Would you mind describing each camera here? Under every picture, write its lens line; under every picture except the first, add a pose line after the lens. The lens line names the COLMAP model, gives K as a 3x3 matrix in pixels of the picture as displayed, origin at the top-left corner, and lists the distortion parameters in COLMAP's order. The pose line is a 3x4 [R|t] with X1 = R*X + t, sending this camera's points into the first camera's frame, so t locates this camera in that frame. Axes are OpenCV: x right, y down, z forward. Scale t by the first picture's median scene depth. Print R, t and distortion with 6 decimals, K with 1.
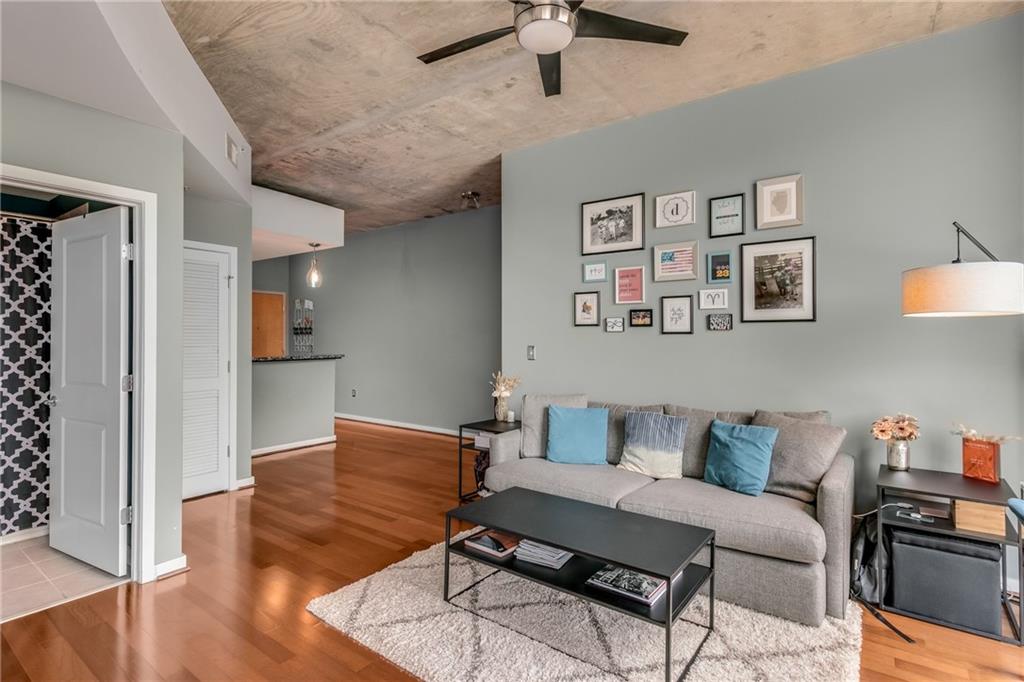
lens RADIAL K [[500.0, 0, 511.7], [0, 500.0, 342.0], [0, 0, 1]] dist [0.003482, -0.000469]
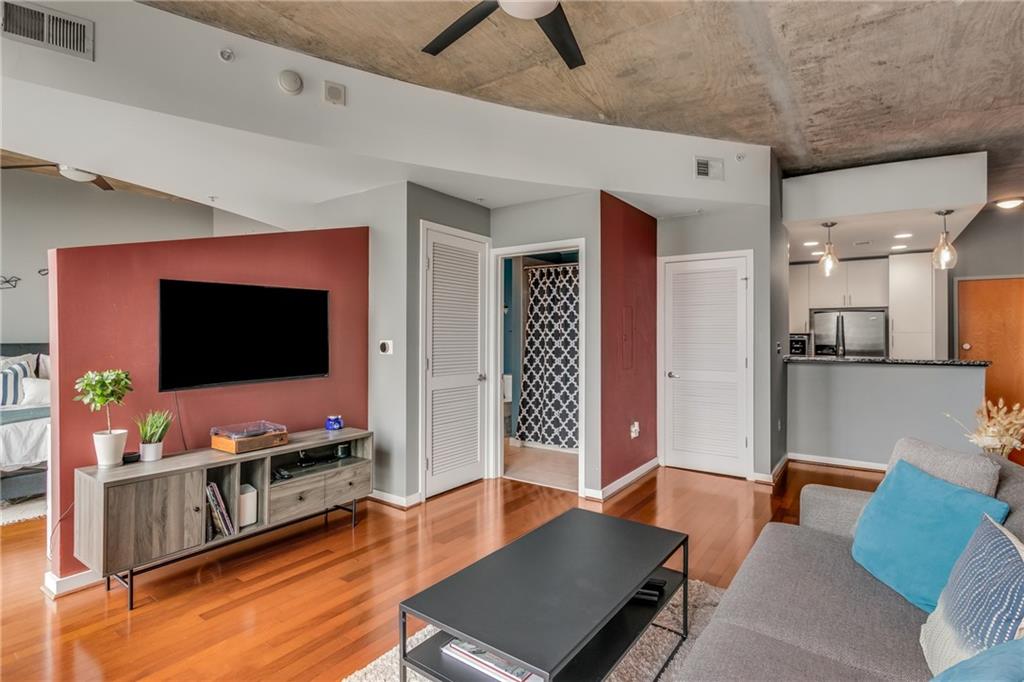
lens RADIAL K [[500.0, 0, 511.7], [0, 500.0, 342.0], [0, 0, 1]] dist [0.003482, -0.000469]
pose [[0.023493, 0.010534, -0.999669, 0.482460], [-0.013164, 0.999861, 0.010226, 0.001003], [0.999637, 0.012919, 0.023628, 0.471155]]
